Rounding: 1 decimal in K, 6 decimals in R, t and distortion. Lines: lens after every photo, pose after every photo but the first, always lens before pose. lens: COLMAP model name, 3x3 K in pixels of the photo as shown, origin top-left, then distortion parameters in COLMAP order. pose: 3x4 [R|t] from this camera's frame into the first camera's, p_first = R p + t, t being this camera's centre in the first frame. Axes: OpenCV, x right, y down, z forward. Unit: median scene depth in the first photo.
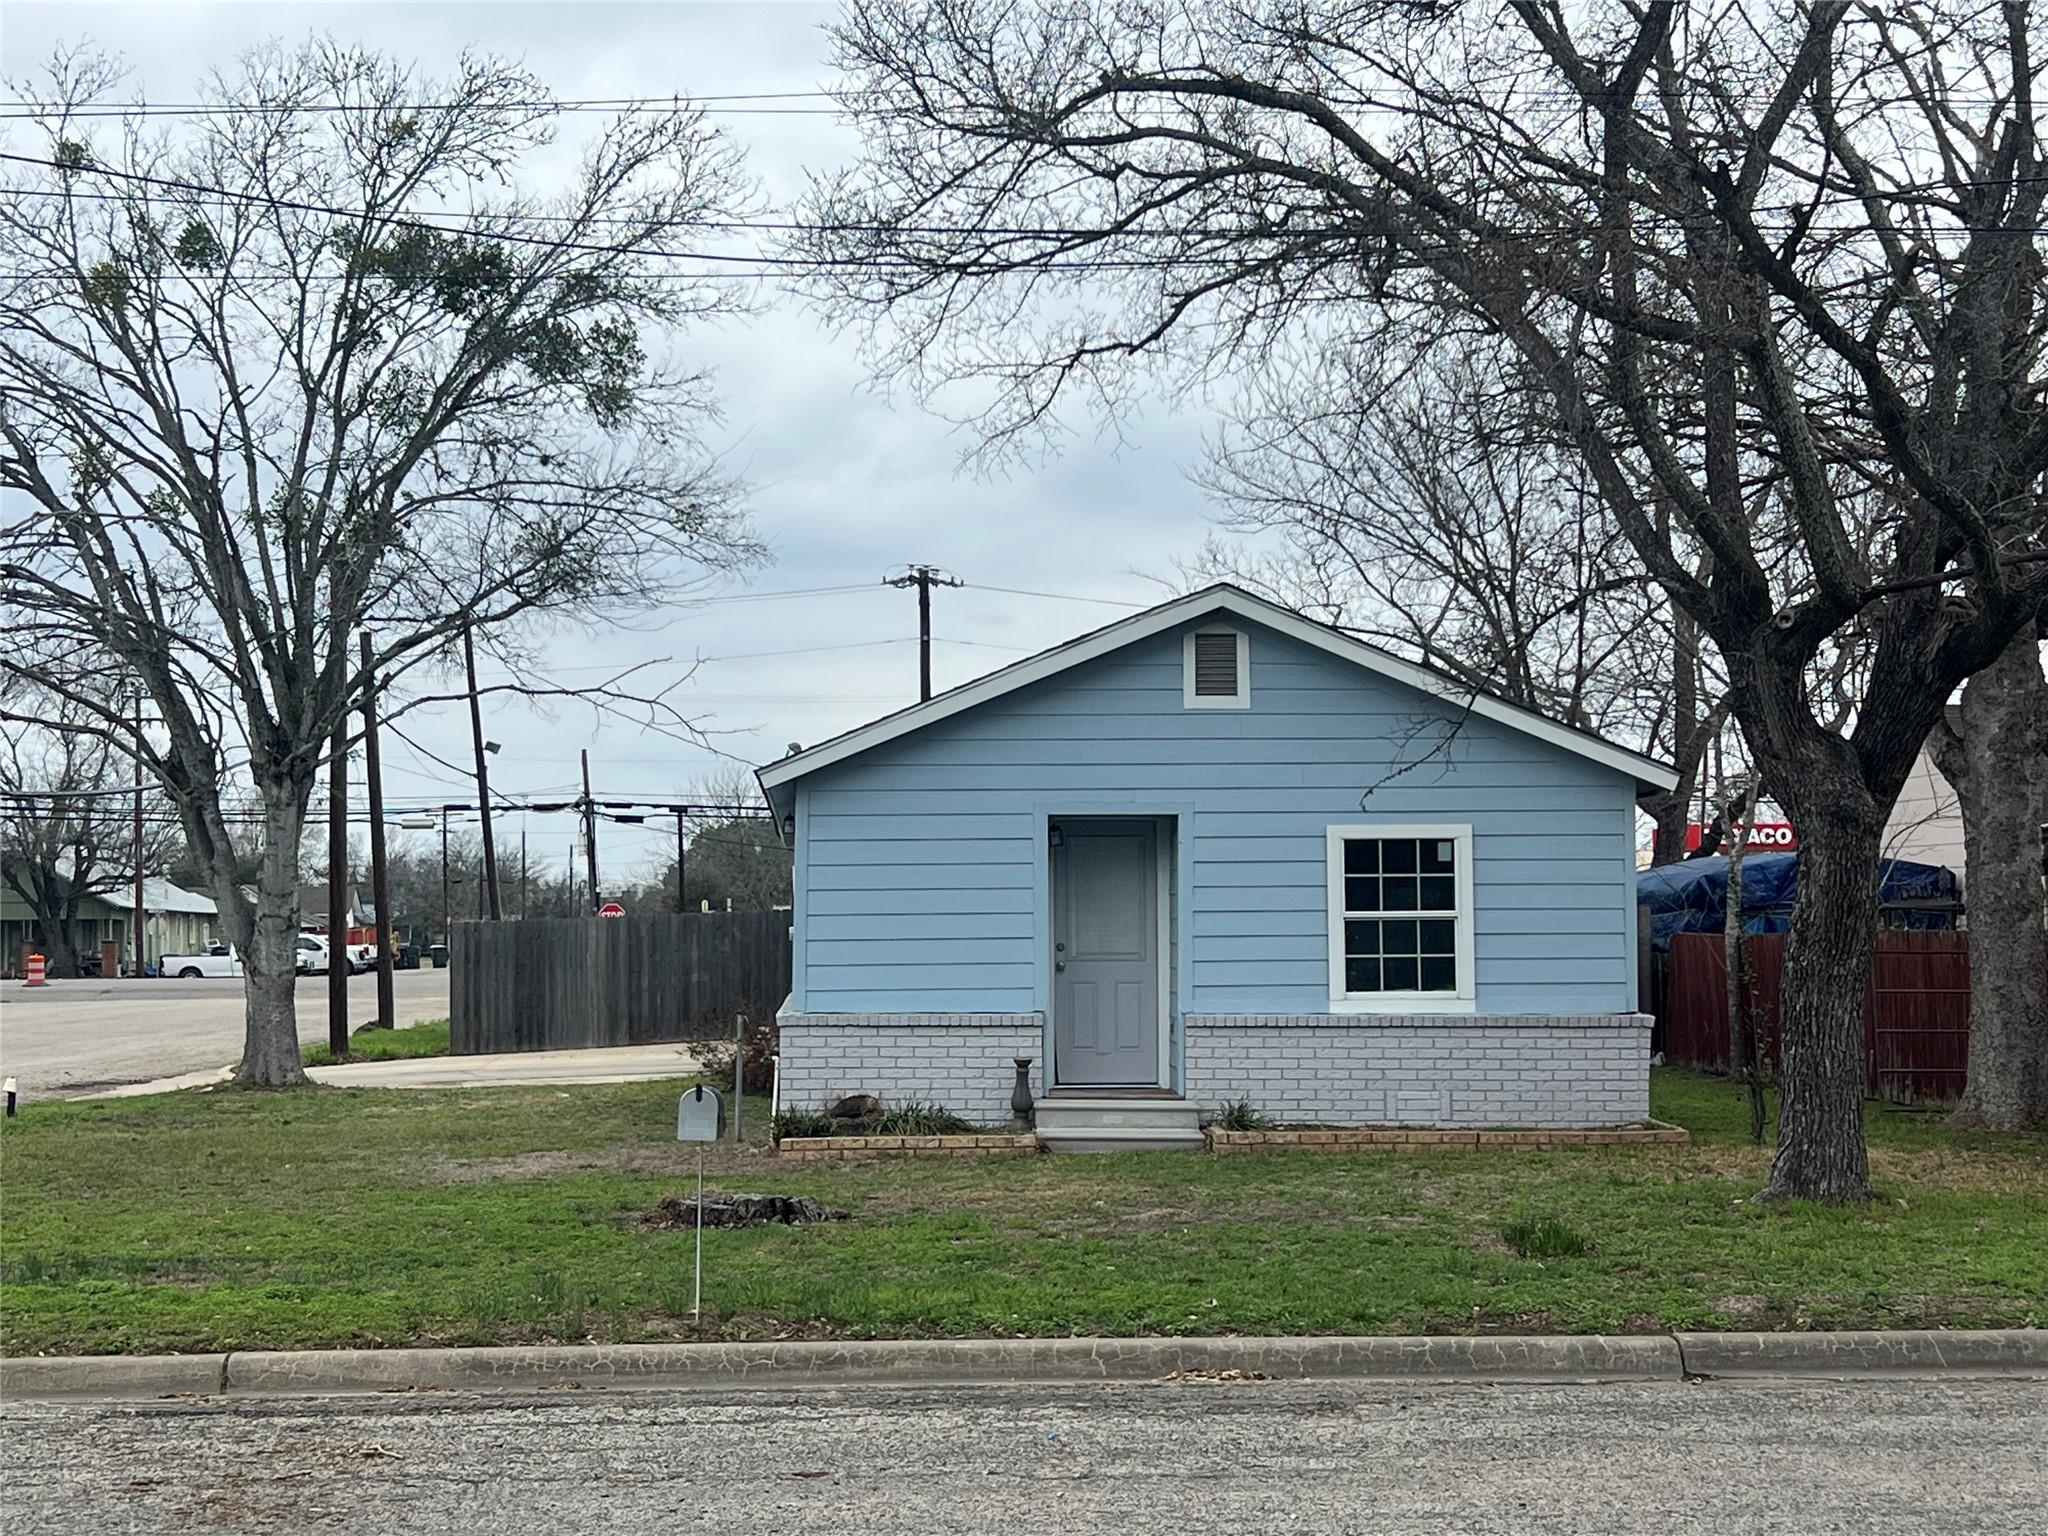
lens RADIAL K [[3099.0, 0, 1024.0], [0, 3099.0, 768.0], [0, 0, 1]] dist [0.135878, -0.150608]
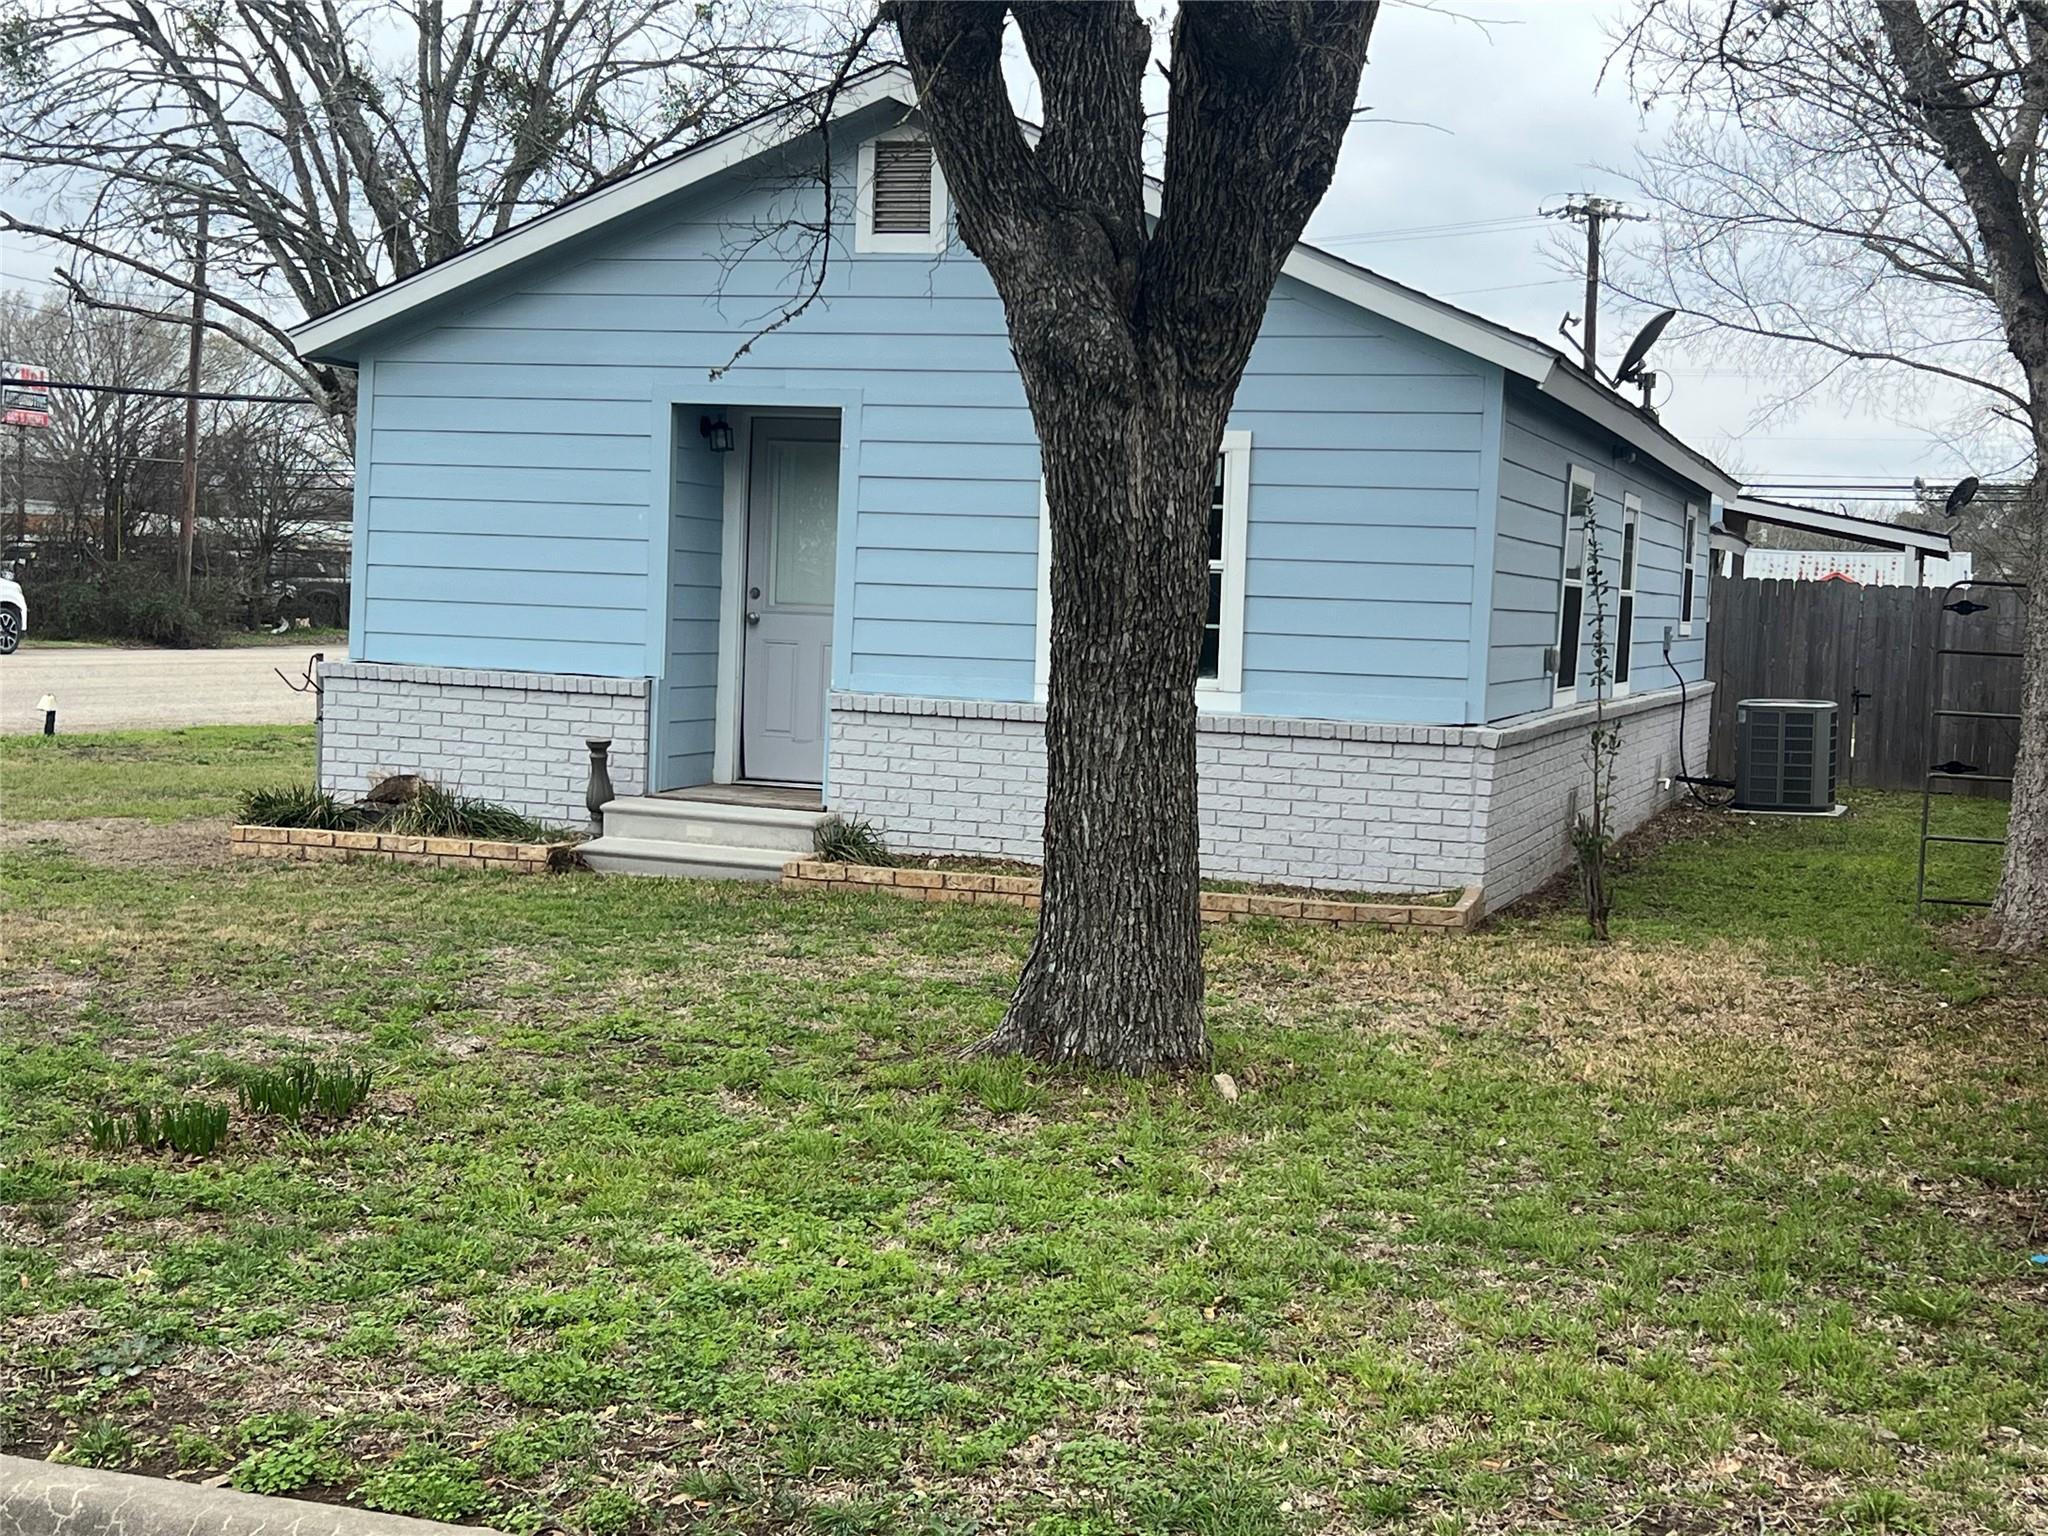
lens RADIAL K [[2910.1, 0, 1024.0], [0, 2910.1, 768.0], [0, 0, 1]] dist [0.151582, -0.025470]
pose [[0.937339, 0.063950, -0.342500, 0.318509], [-0.026784, 0.993328, 0.112169, 0.020889], [0.347389, -0.095967, 0.932798, 0.391402]]
